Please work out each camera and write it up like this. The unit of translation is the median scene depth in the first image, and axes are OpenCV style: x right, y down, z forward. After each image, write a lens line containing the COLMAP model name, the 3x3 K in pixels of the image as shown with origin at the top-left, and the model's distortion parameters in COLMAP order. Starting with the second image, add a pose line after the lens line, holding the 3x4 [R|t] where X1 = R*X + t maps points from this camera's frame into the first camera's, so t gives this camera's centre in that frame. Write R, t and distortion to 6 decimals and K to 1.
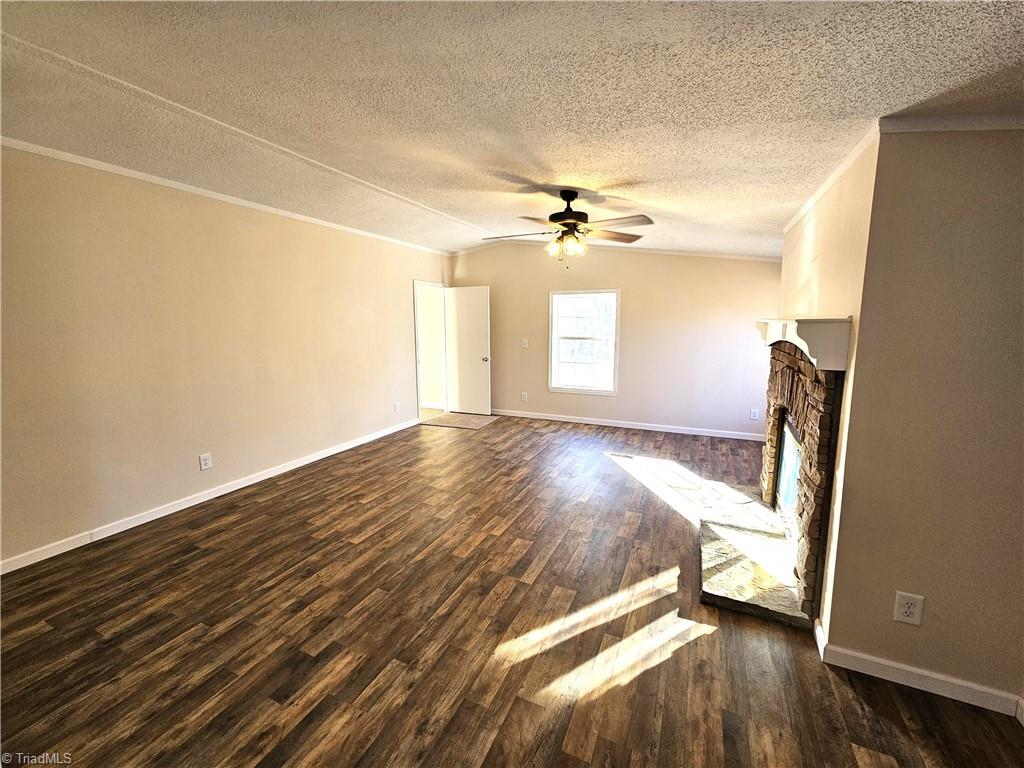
lens RADIAL K [[419.5, 0, 505.1], [0, 419.5, 379.1], [0, 0, 1]] dist [-0.001306, -0.000515]
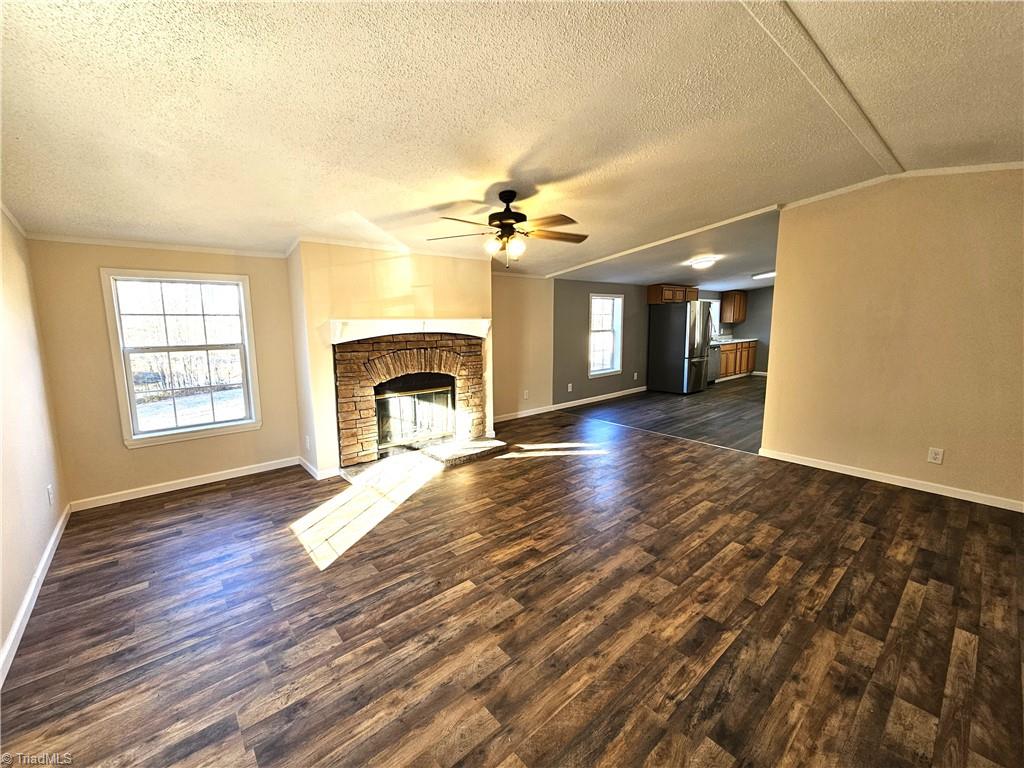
lens RADIAL K [[419.5, 0, 505.1], [0, 419.5, 379.1], [0, 0, 1]] dist [-0.001306, -0.000515]
pose [[-0.911594, -0.047370, 0.408353, -0.271305], [0.068894, 0.961686, 0.265354, -0.271700], [-0.405277, 0.270028, -0.873404, 1.953673]]
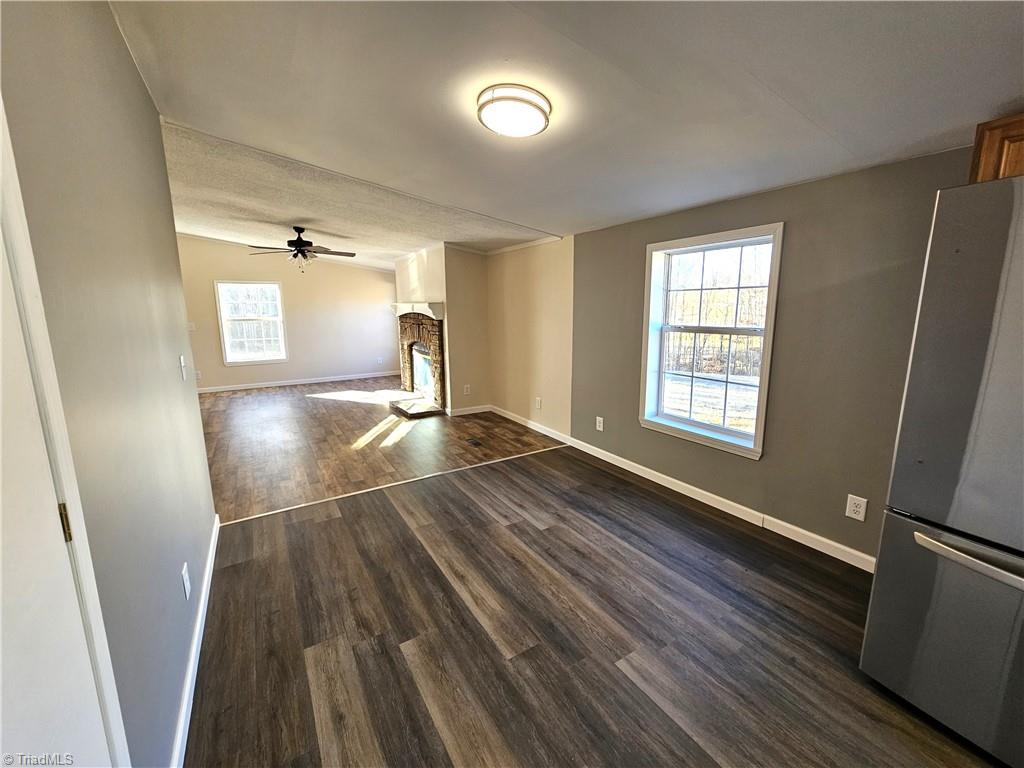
lens RADIAL K [[419.5, 0, 505.1], [0, 419.5, 379.1], [0, 0, 1]] dist [-0.001306, -0.000515]
pose [[0.553863, -0.141198, 0.820548, -0.837849], [0.122065, 0.988637, 0.087729, 0.109973], [-0.823611, 0.051570, 0.564805, -0.597868]]
